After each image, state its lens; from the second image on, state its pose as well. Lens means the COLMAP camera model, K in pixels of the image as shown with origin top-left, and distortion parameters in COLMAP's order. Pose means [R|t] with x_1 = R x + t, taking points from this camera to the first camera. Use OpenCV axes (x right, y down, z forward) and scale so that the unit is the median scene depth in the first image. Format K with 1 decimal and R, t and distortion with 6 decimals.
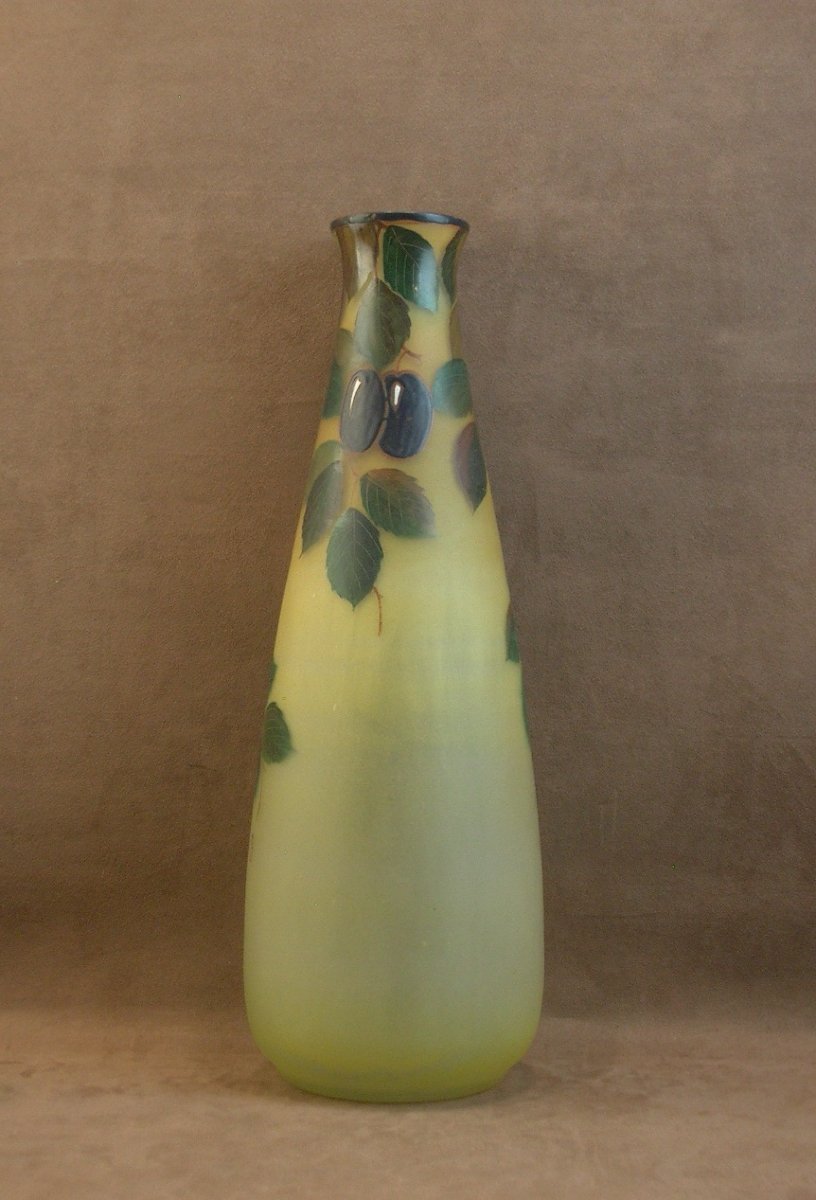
lens RADIAL K [[2192.5, 0, 384.3], [0, 2192.5, 611.9], [0, 0, 1]] dist [-0.008986, 0.000000]
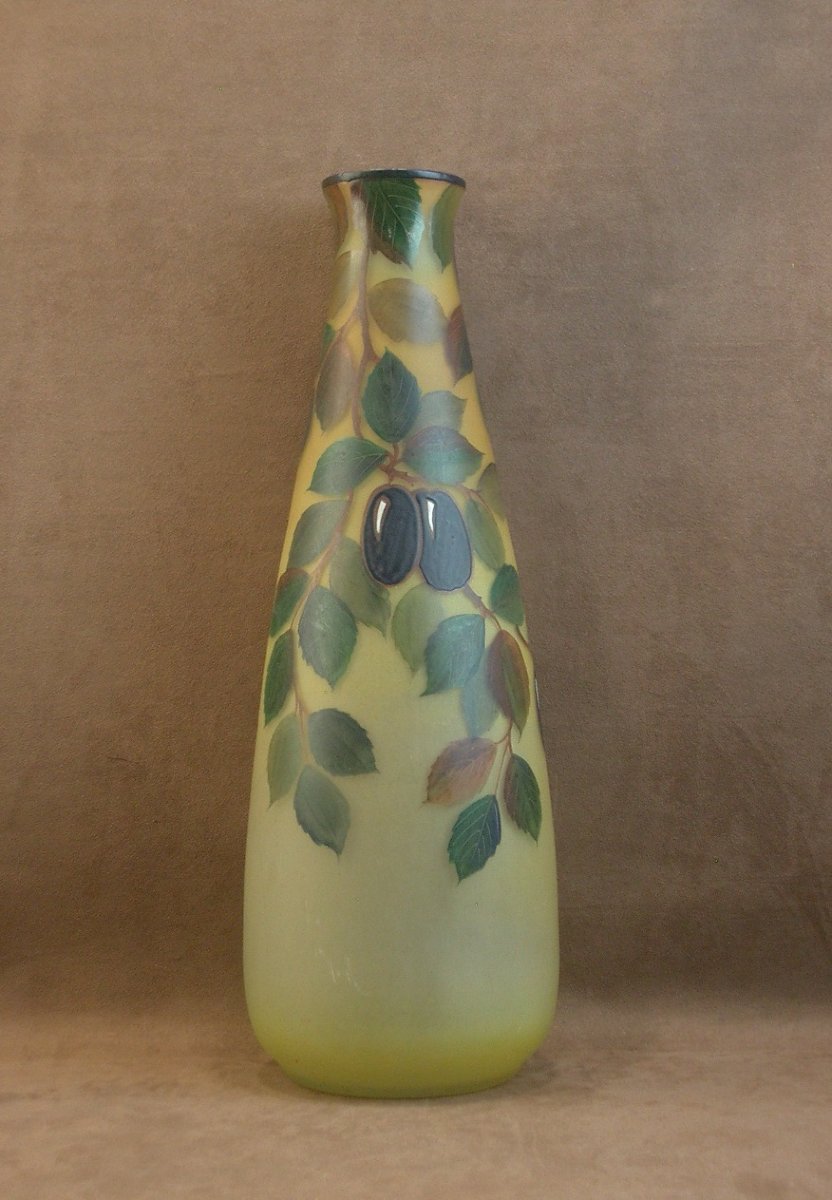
lens RADIAL K [[2149.6, 0, 423.8], [0, 2149.6, 592.1], [0, 0, 1]] dist [-0.009075, 0.000000]
pose [[0.999461, -0.016509, 0.028393, 0.022861], [0.017579, 0.999127, -0.037888, 0.037697], [-0.027742, 0.038367, 0.998879, 0.059138]]
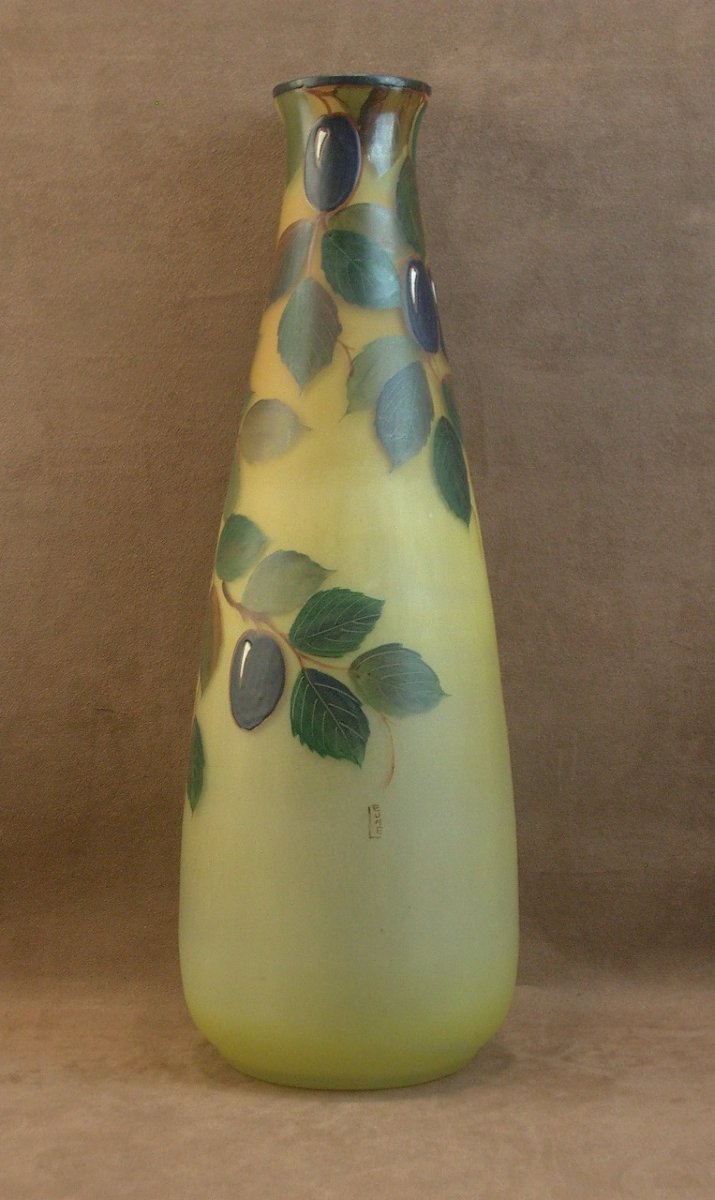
lens RADIAL K [[2128.8, 0, 366.6], [0, 2128.8, 600.7], [0, 0, 1]] dist [-0.009984, 0.000000]
pose [[0.999938, -0.010373, 0.003979, 0.018299], [0.010221, 0.999282, 0.036485, -0.004024], [-0.004355, -0.036442, 0.999326, 0.142016]]
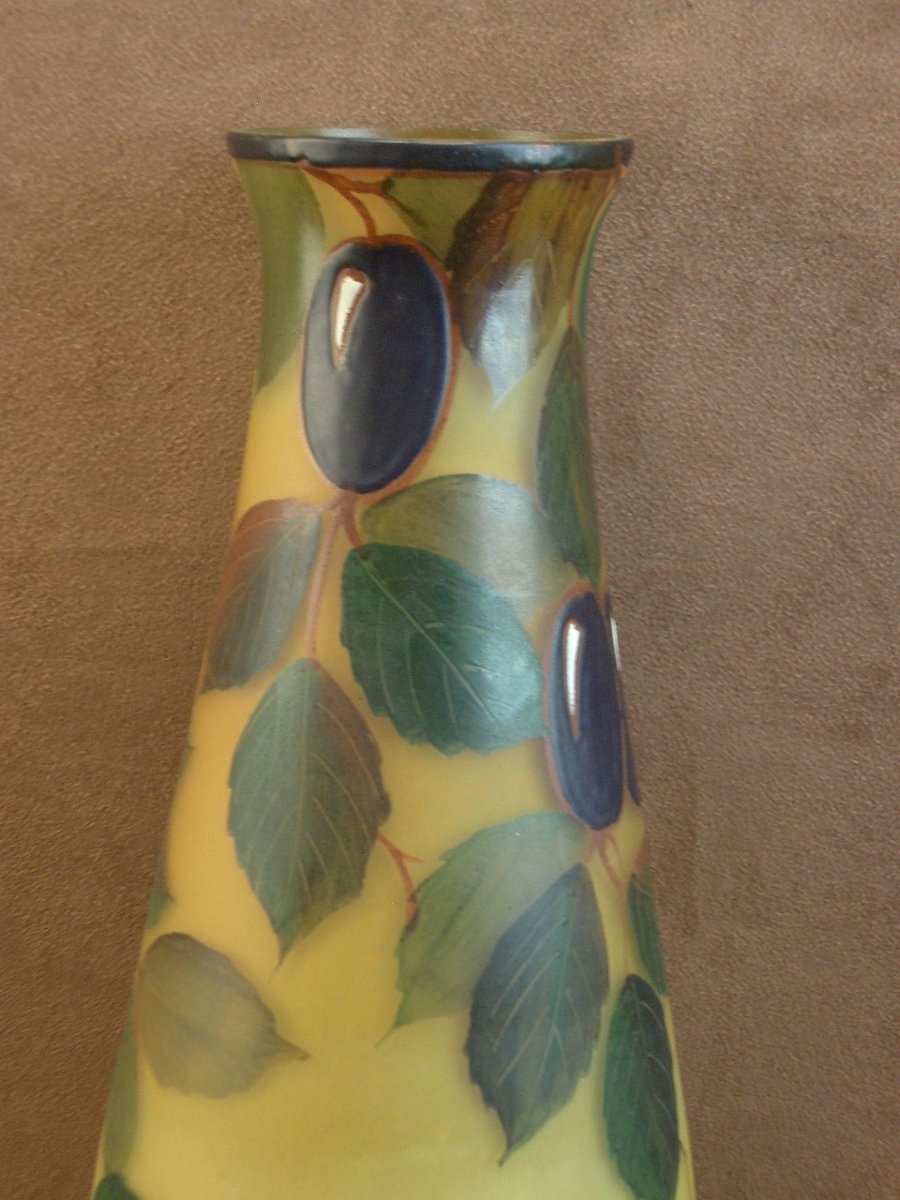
lens RADIAL K [[2071.3, 0, 449.4], [0, 2071.3, 601.7], [0, 0, 1]] dist [-0.027522, 0.000000]
pose [[0.999421, 0.015392, 0.030333, 0.012357], [-0.022061, 0.972079, 0.233614, -0.175954], [-0.025890, -0.234148, 0.971856, 0.651095]]
